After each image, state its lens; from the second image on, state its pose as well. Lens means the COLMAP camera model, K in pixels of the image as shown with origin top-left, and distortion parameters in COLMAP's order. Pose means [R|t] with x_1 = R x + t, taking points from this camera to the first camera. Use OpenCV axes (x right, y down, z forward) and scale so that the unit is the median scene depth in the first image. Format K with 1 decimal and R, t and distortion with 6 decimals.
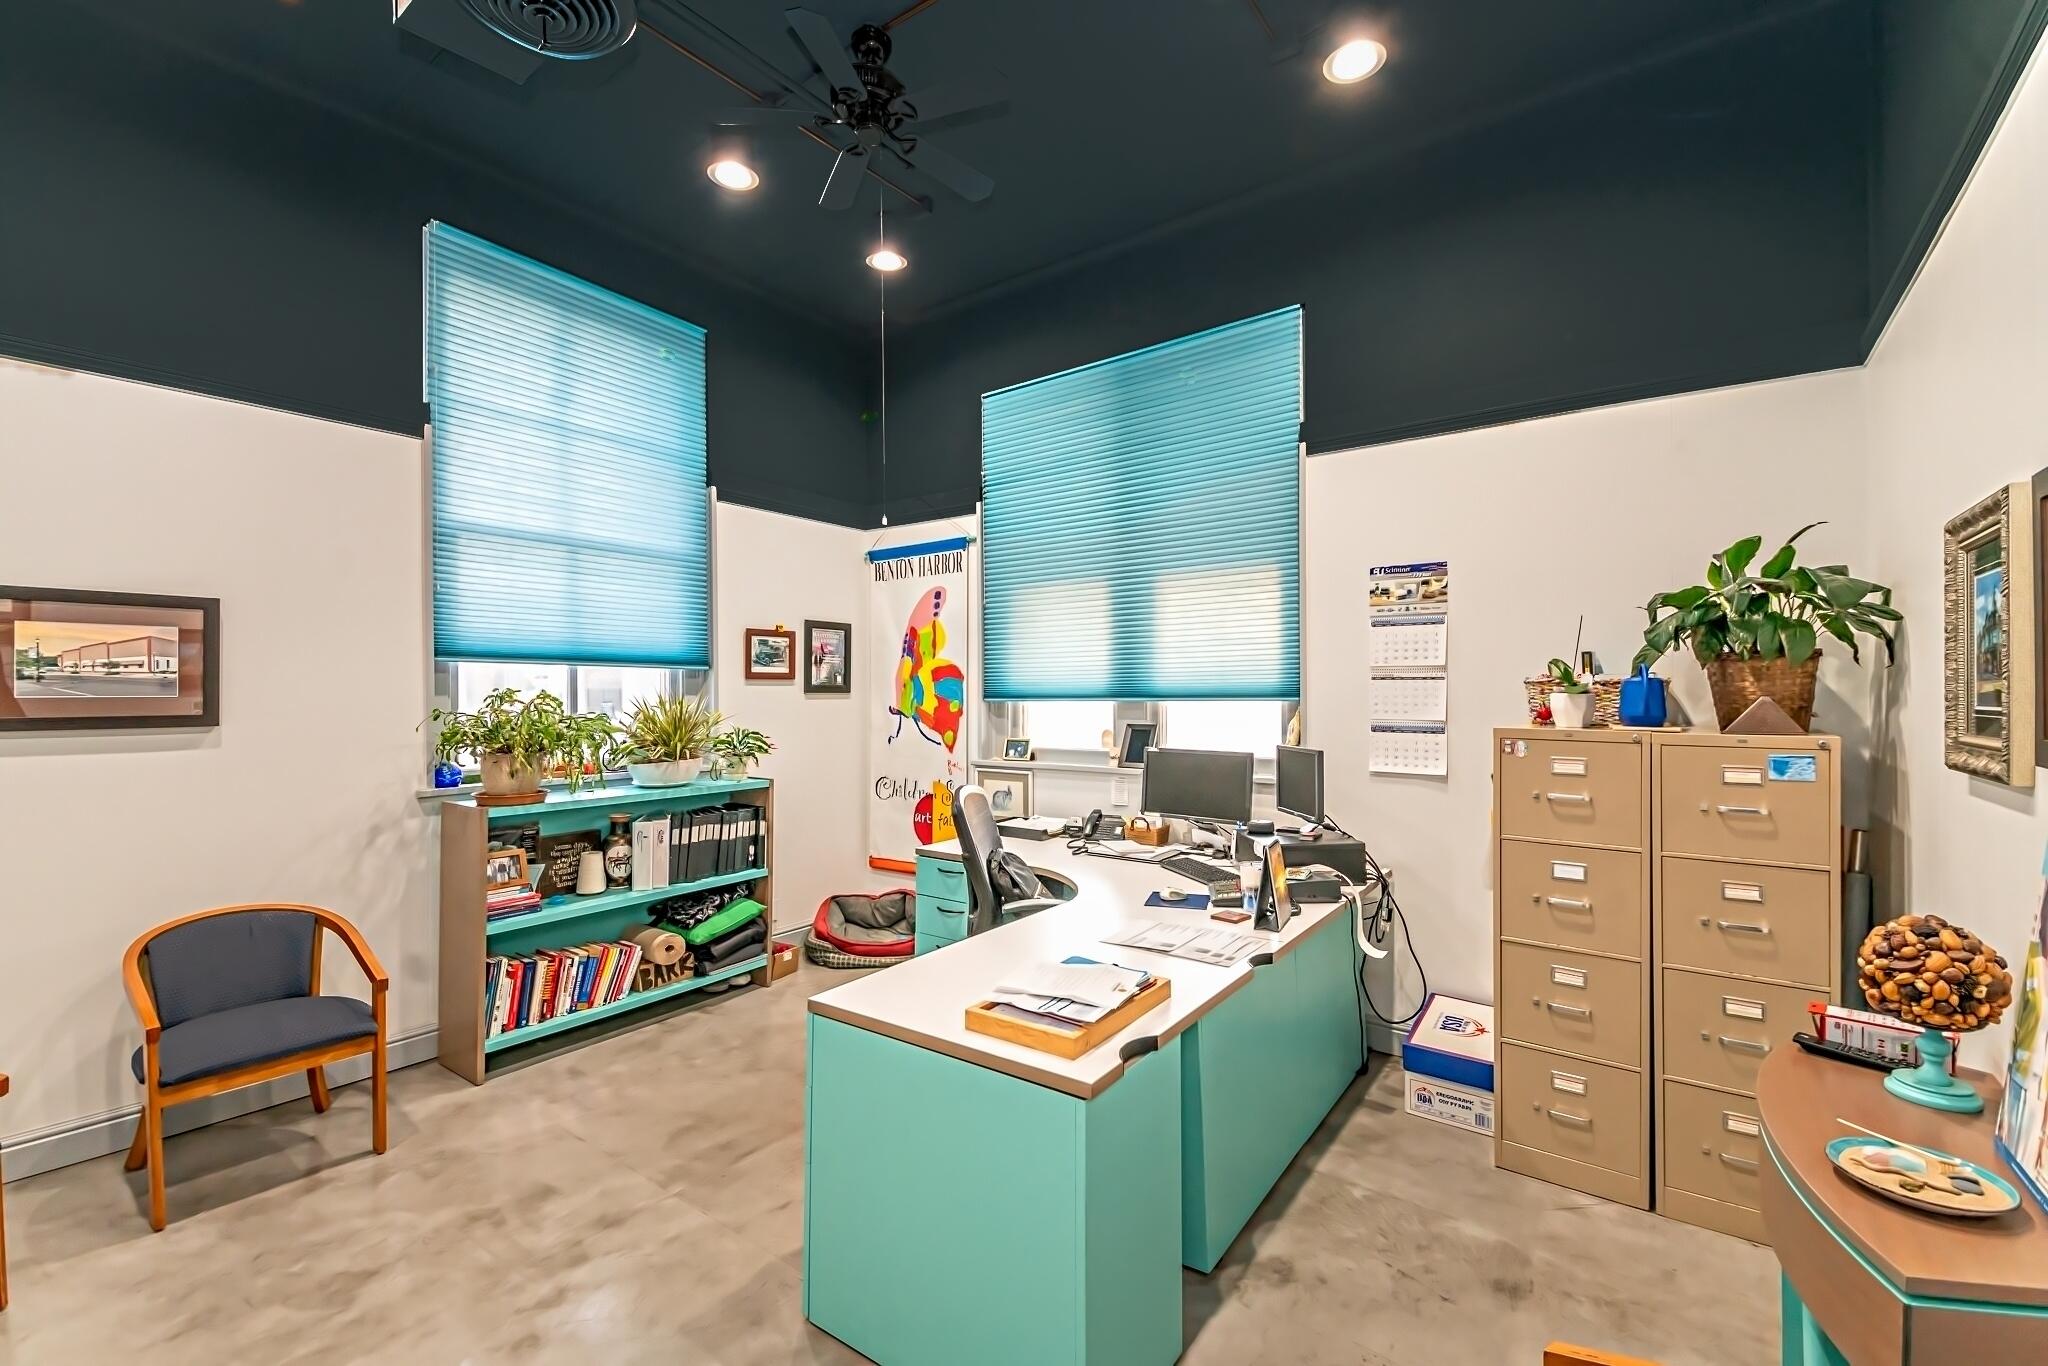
lens RADIAL K [[863.3, 0, 1021.7], [0, 863.3, 687.9], [0, 0, 1]] dist [-0.014833, -0.000648]
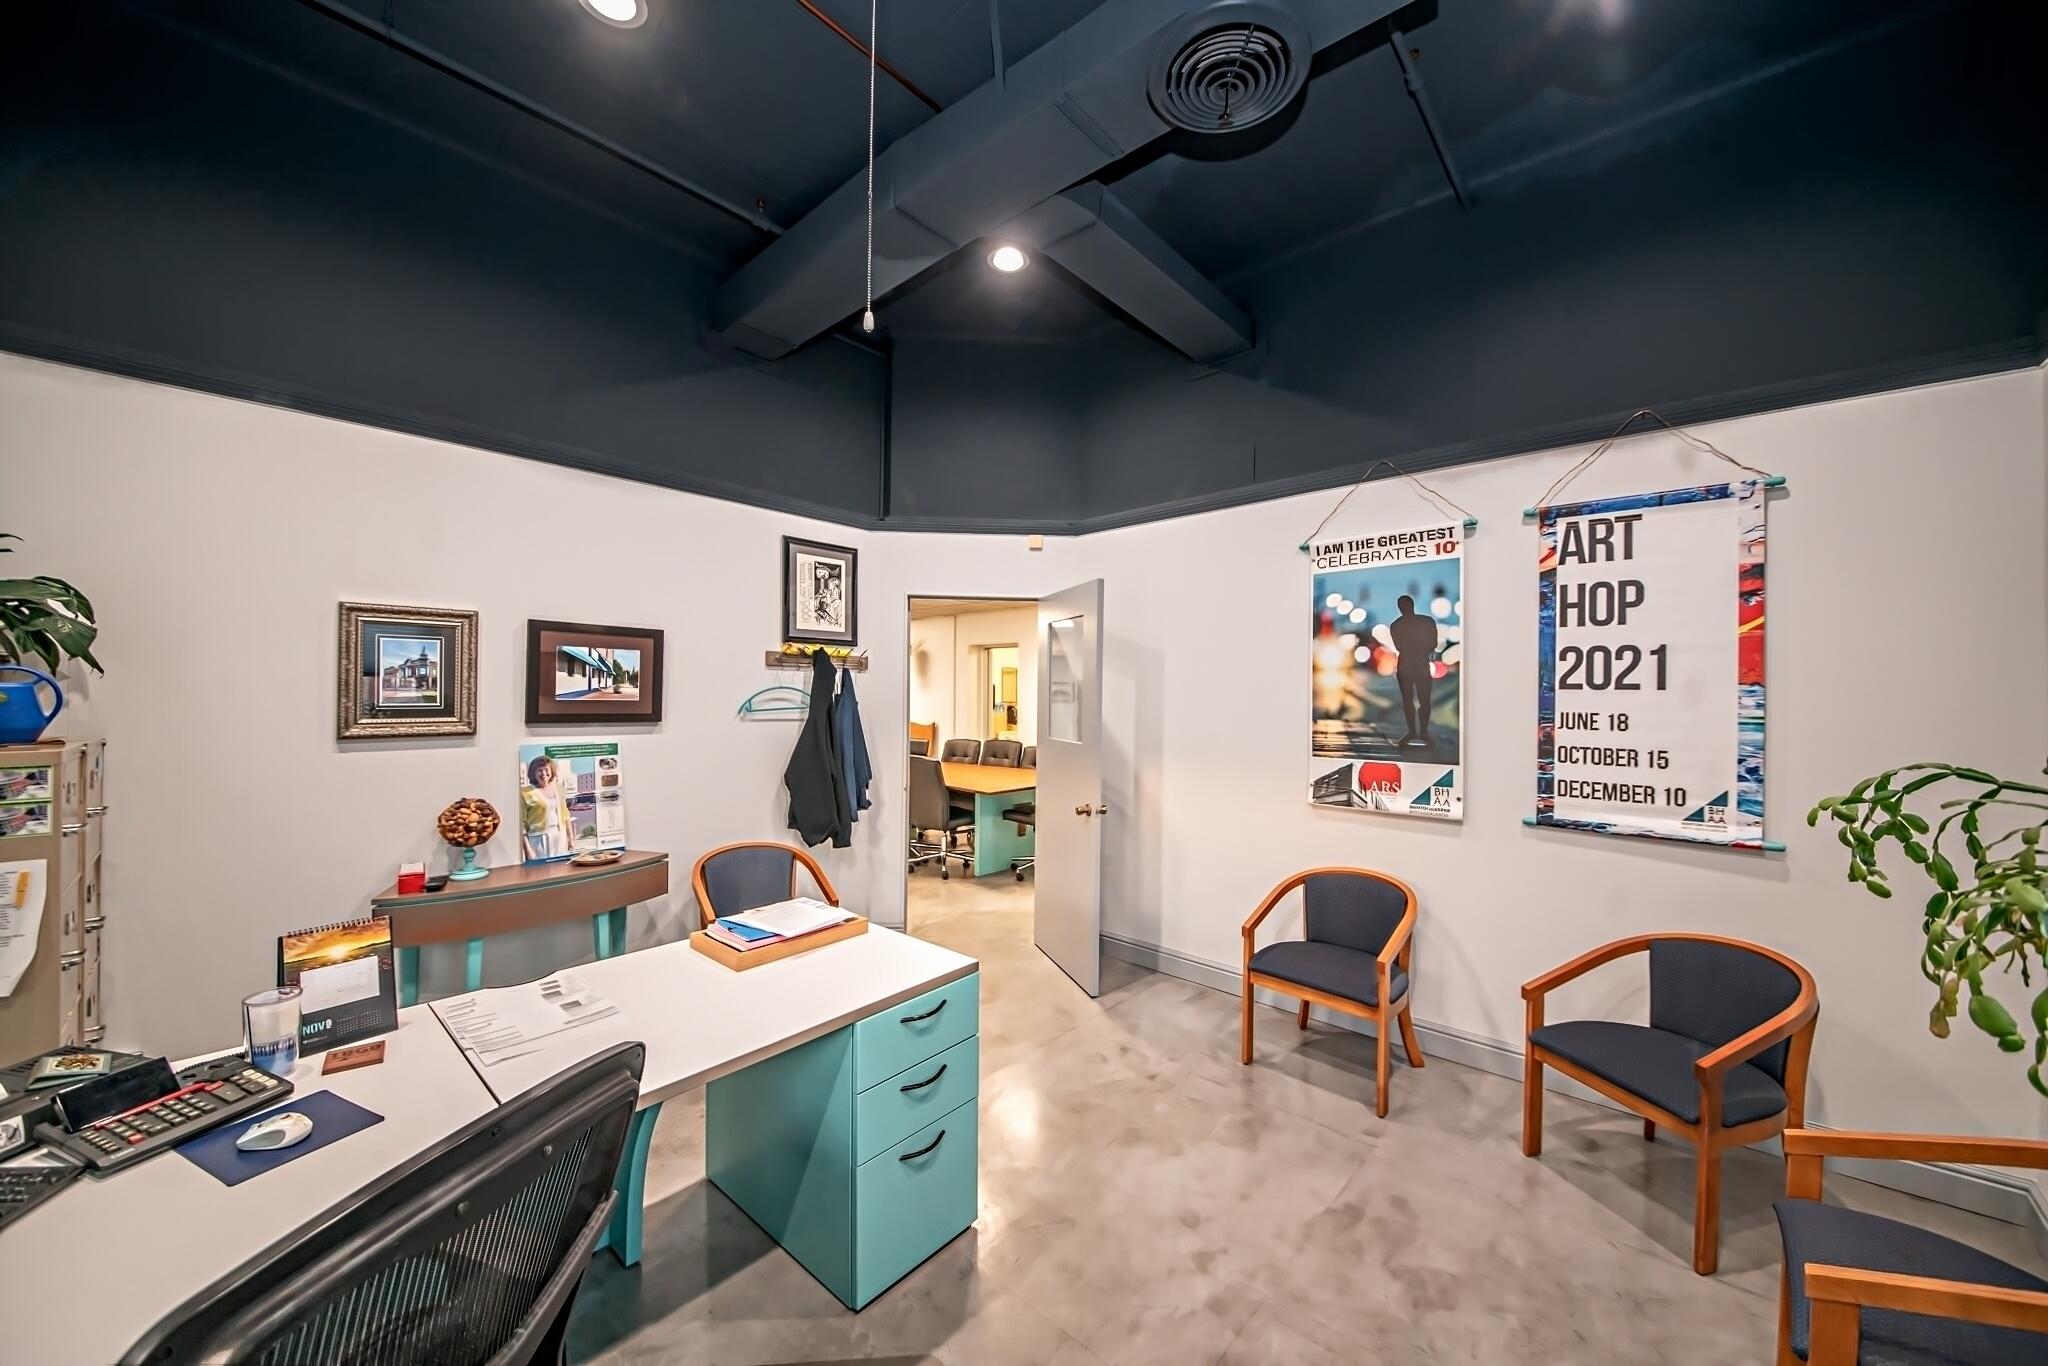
lens RADIAL K [[724.2, 0, 1025.1], [0, 724.2, 687.3], [0, 0, 1]] dist [0.000123, 0.000006]
pose [[-0.995241, -0.009968, 0.096938, -0.394634], [-0.010306, 0.999942, -0.002984, -0.021317], [-0.096902, -0.003969, -0.995286, 1.923543]]
